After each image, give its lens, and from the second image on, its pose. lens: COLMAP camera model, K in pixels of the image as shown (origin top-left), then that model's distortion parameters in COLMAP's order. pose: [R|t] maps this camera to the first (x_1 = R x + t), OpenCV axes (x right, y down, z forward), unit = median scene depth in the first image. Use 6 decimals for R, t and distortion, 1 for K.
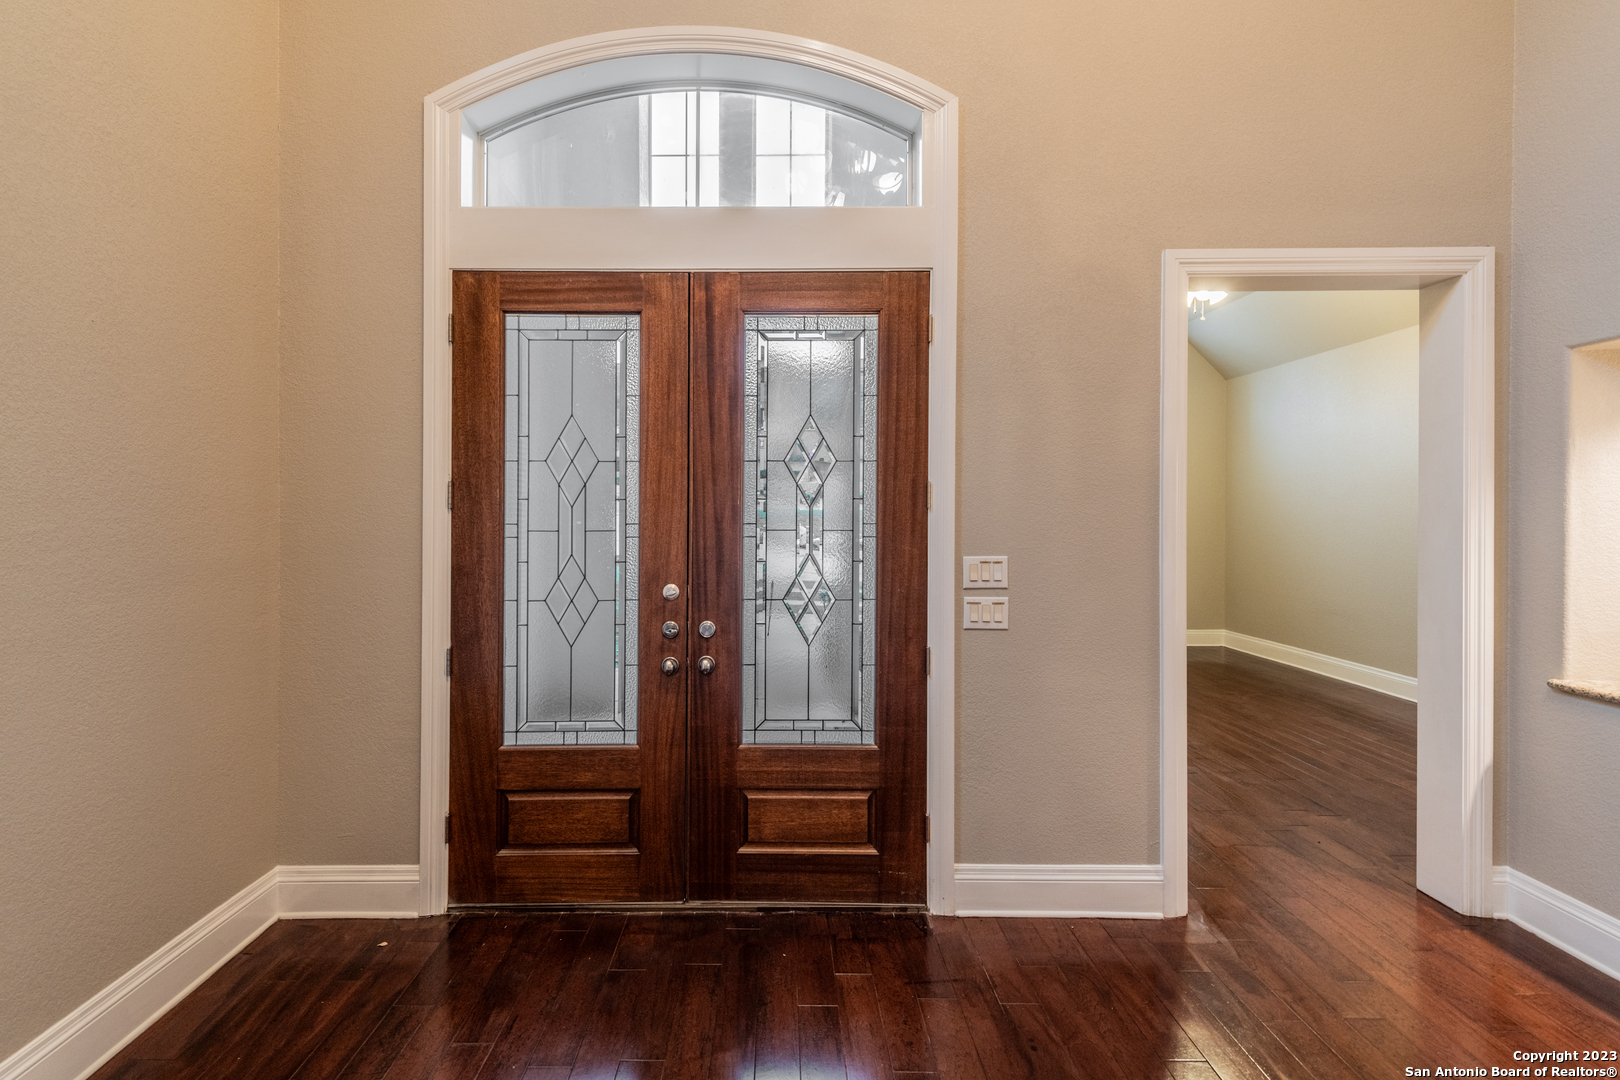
lens RADIAL K [[644.5, 0, 771.6], [0, 644.5, 513.0], [0, 0, 1]] dist [0.011445, -0.003725]
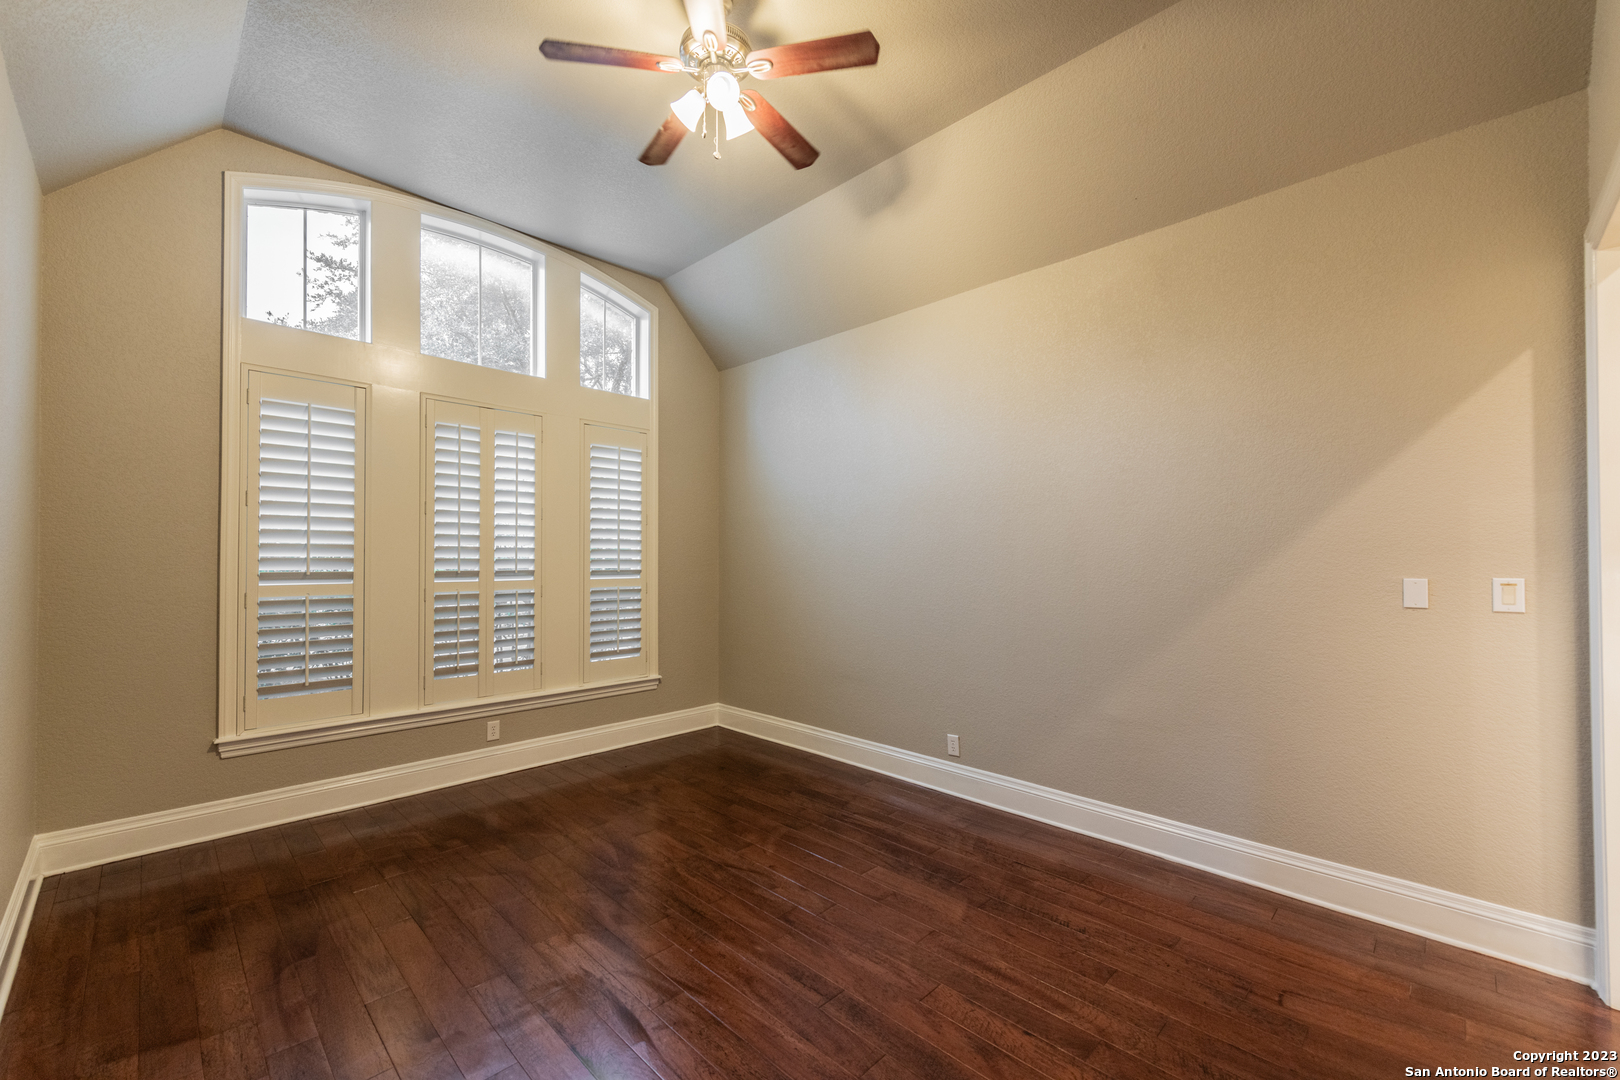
lens RADIAL K [[644.5, 0, 800.0], [0, 644.5, 551.1], [0, 0, 1]] dist [0.011445, -0.003725]
pose [[0.710039, 0.005220, 0.704143, 0.341508], [0.004949, 0.999911, -0.012403, 0.018601], [-0.704145, 0.012292, 0.709950, 0.573528]]
